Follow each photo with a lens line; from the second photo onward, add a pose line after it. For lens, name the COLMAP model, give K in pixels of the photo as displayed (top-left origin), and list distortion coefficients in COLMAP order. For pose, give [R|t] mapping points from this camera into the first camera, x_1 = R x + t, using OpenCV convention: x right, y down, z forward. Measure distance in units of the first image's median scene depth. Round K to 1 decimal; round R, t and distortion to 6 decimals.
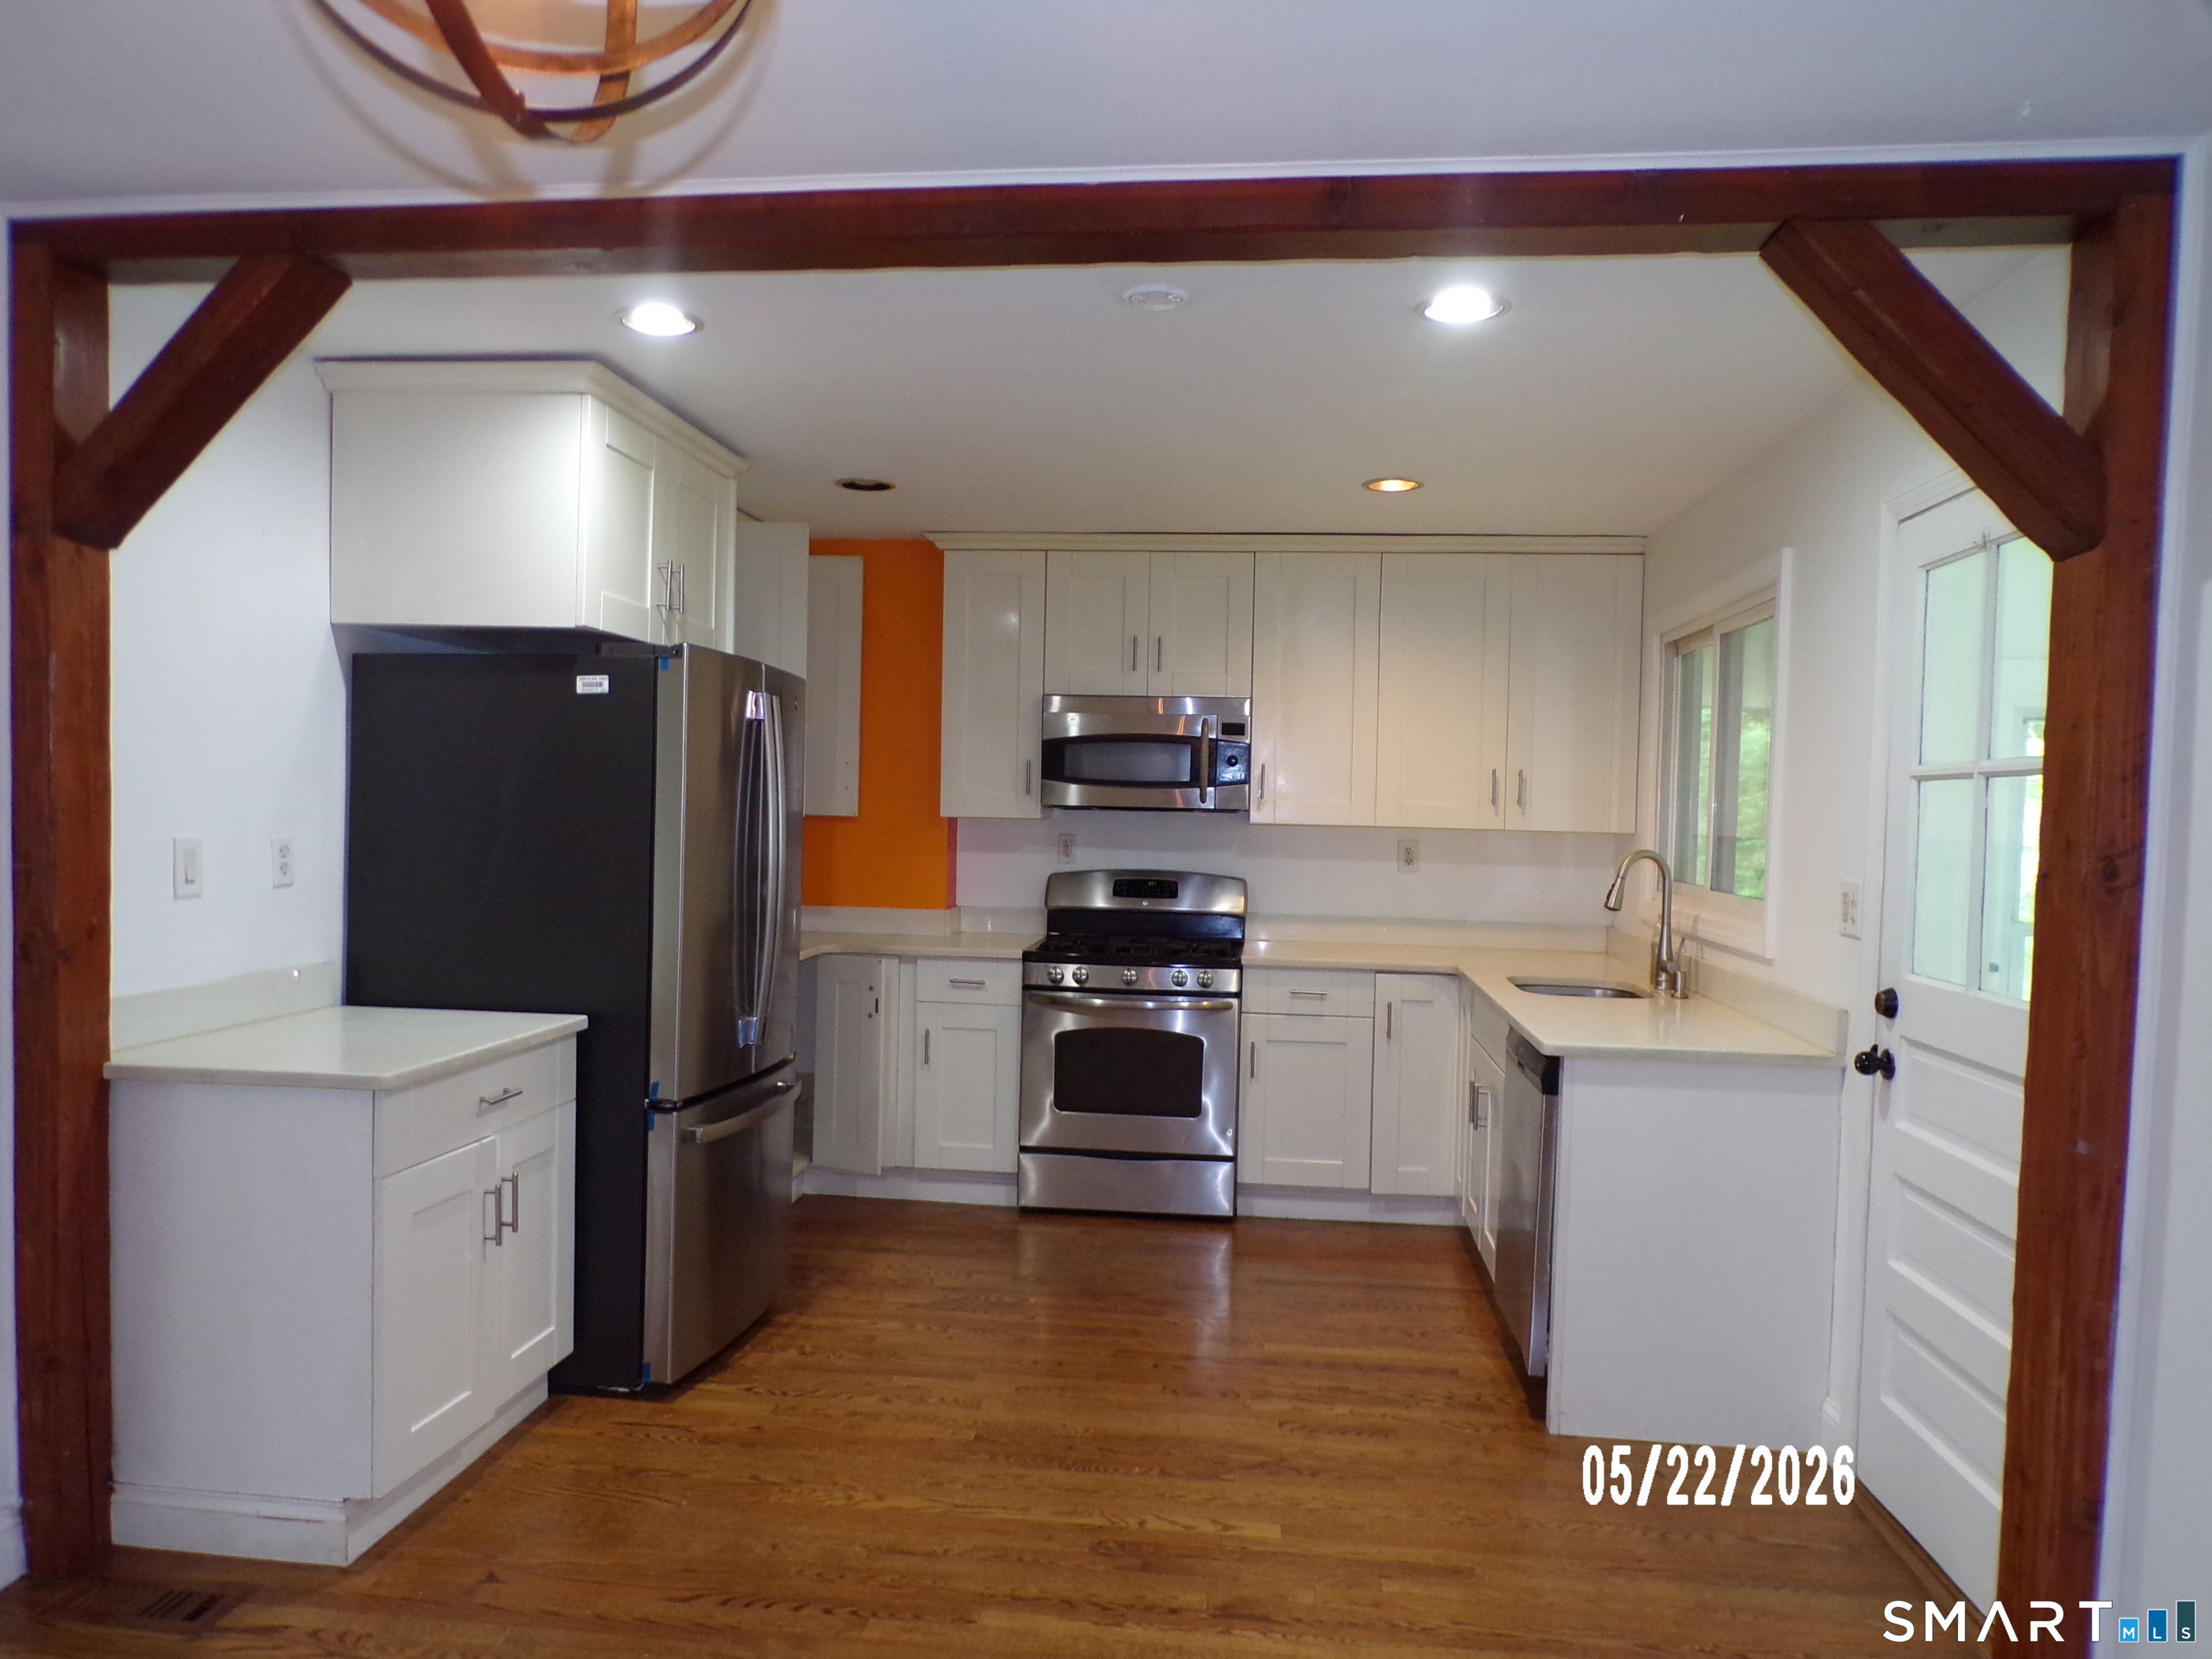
lens RADIAL K [[1532.5, 0, 1104.9], [0, 1532.5, 829.0], [0, 0, 1]] dist [0.000345, -0.001911]
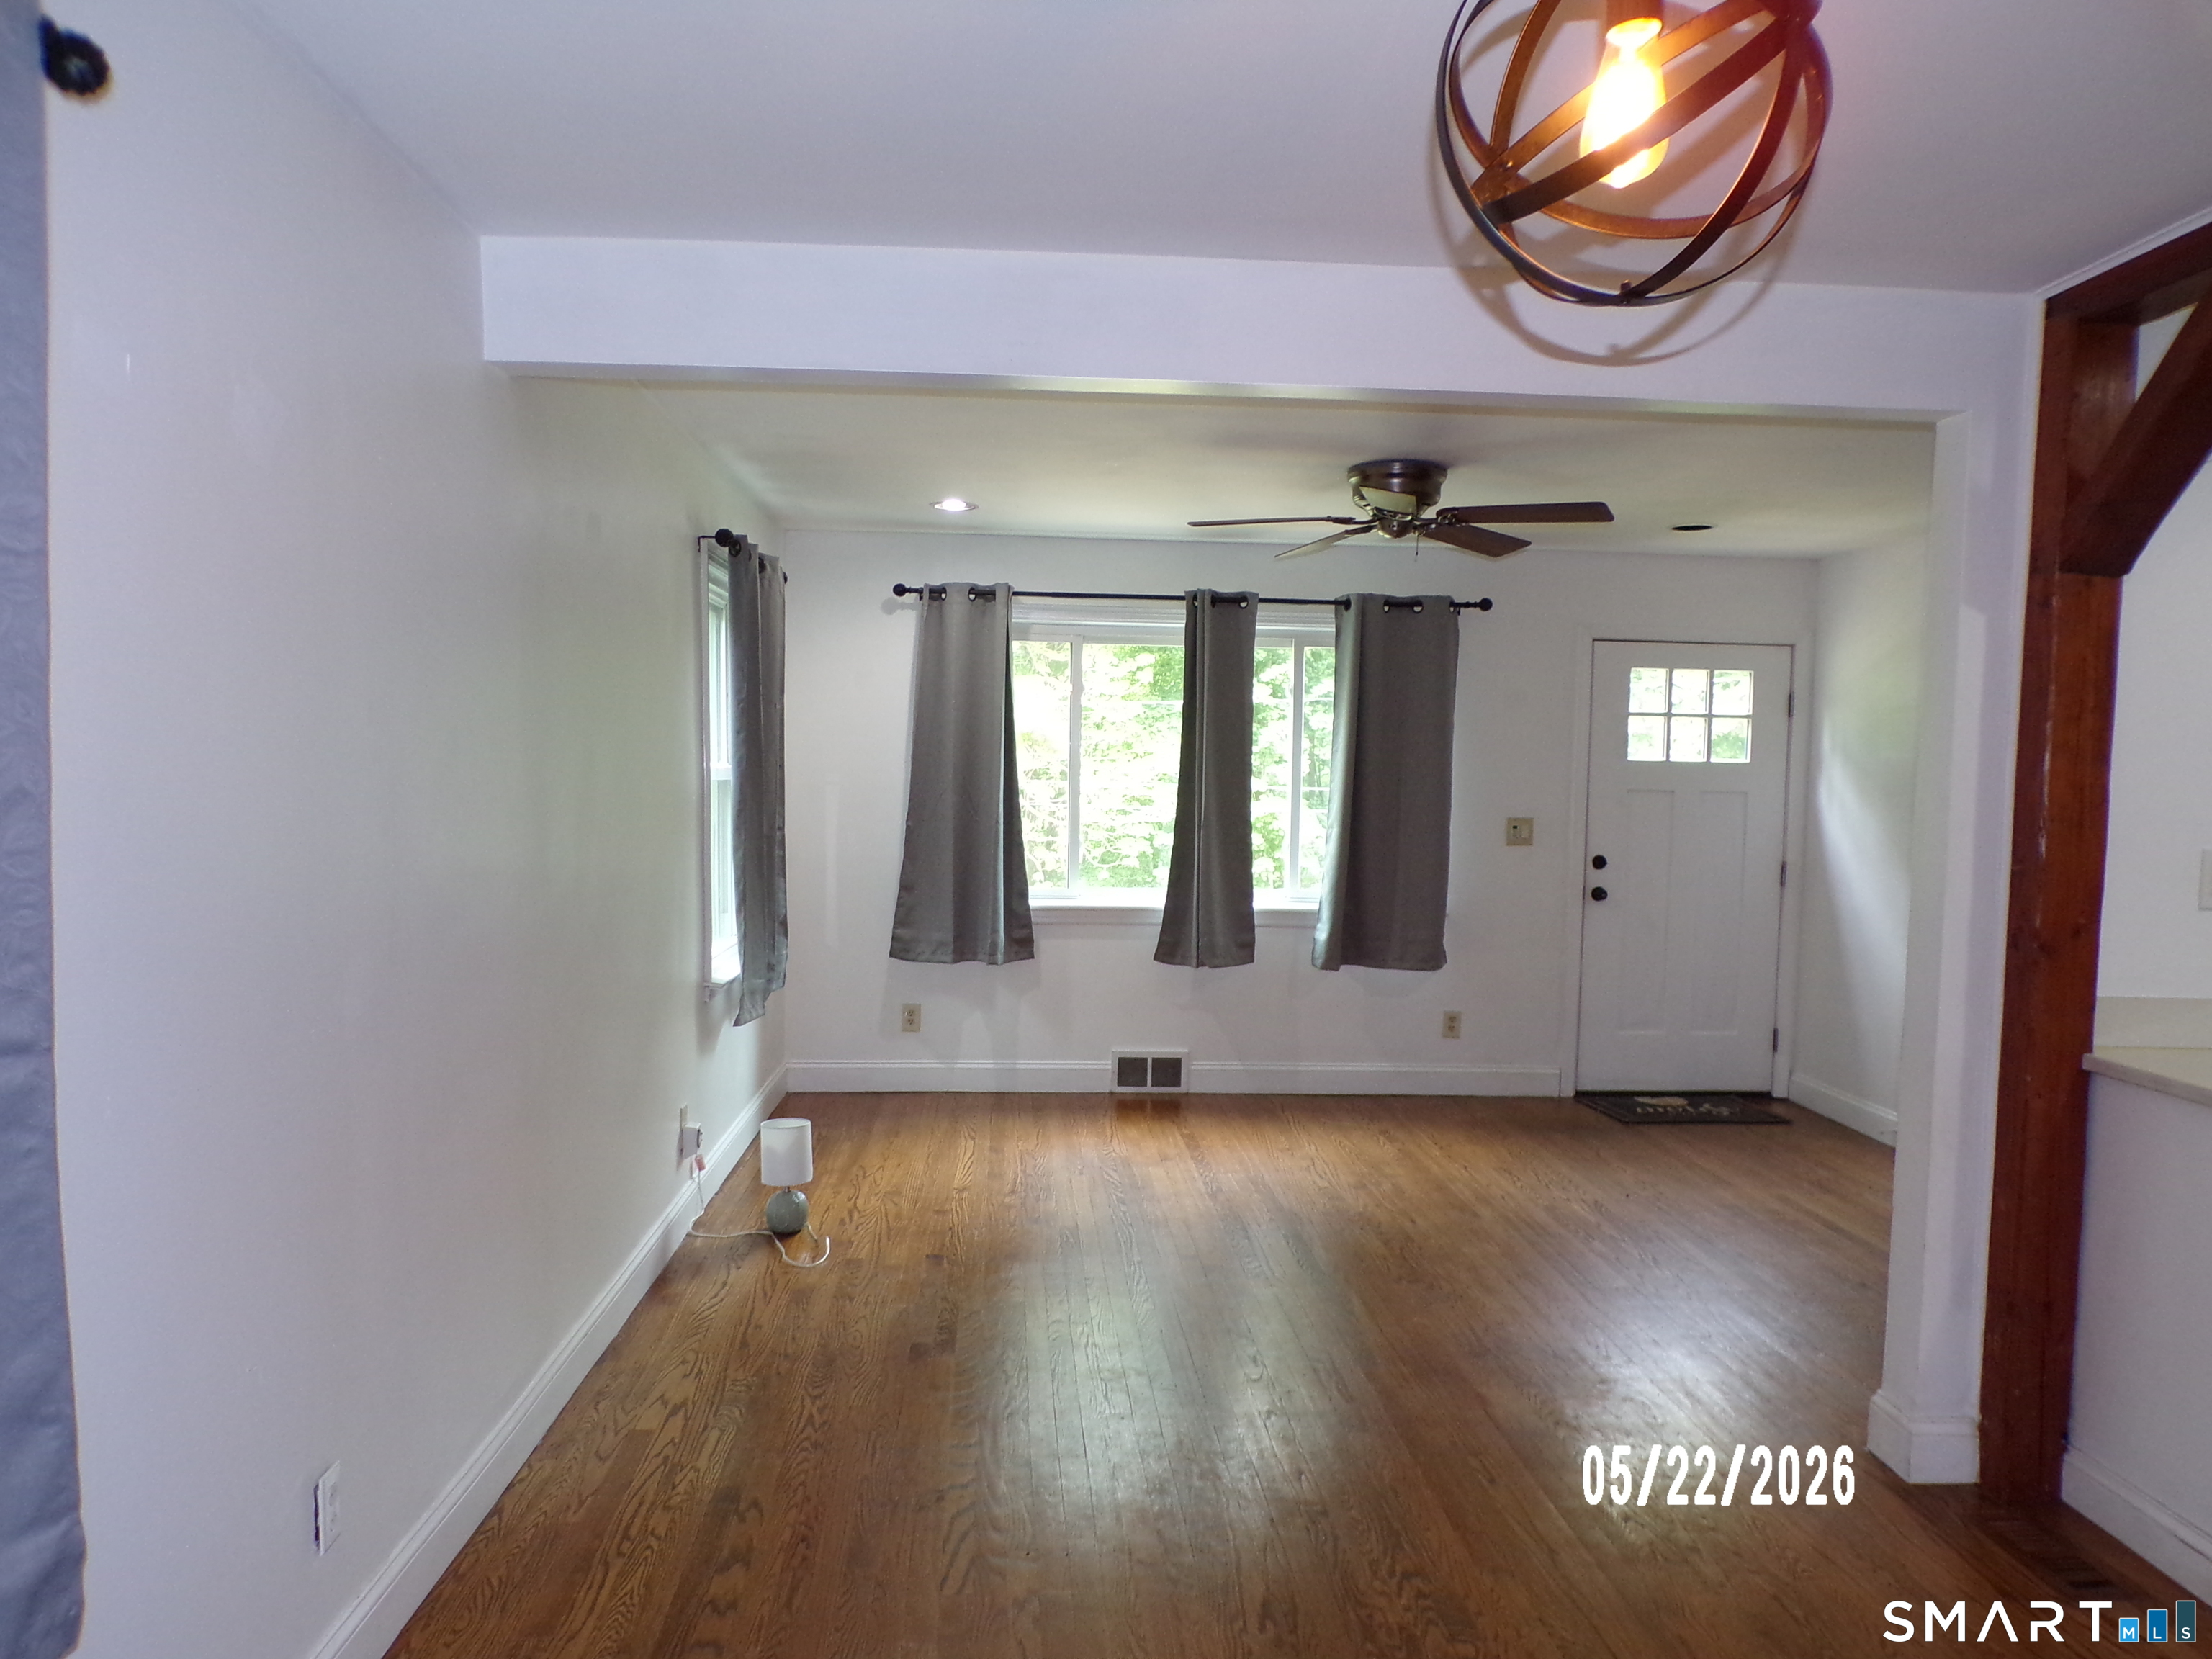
lens RADIAL K [[1532.5, 0, 1104.2], [0, 1532.5, 834.1], [0, 0, 1]] dist [0.000345, -0.001911]
pose [[0.180207, 0.031942, -0.983110, 0.280139], [-0.046157, 0.998646, 0.023986, 0.003848], [0.982545, 0.041055, 0.181437, 0.121066]]
